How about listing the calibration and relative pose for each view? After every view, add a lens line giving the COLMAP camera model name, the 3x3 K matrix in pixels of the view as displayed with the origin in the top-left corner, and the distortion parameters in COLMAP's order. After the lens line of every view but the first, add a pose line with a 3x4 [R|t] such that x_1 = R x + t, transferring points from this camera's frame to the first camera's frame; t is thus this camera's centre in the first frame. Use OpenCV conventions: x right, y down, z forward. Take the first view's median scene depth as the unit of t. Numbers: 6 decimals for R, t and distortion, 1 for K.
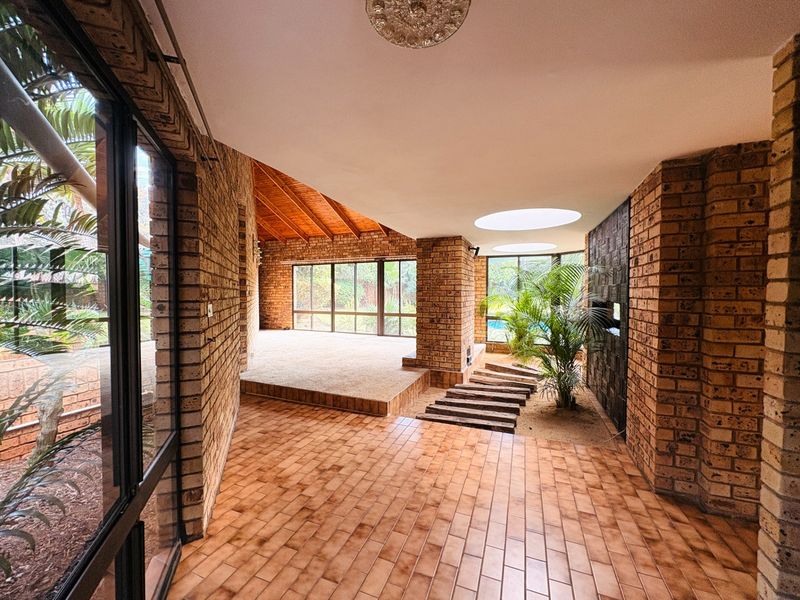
lens RADIAL K [[317.5, 0, 400.4], [0, 317.5, 299.2], [0, 0, 1]] dist [0.000904, -0.000084]
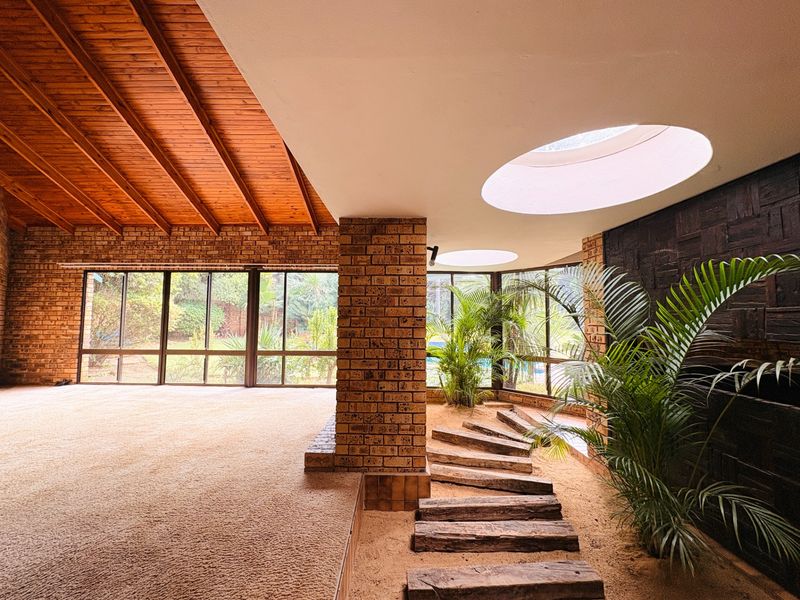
lens RADIAL K [[317.5, 0, 401.9], [0, 317.5, 299.4], [0, 0, 1]] dist [0.000904, -0.000084]
pose [[0.923320, 0.029552, 0.382893, -0.029205], [0.001776, 0.996696, -0.081208, -0.007278], [-0.384027, 0.075661, 0.920217, 0.277187]]
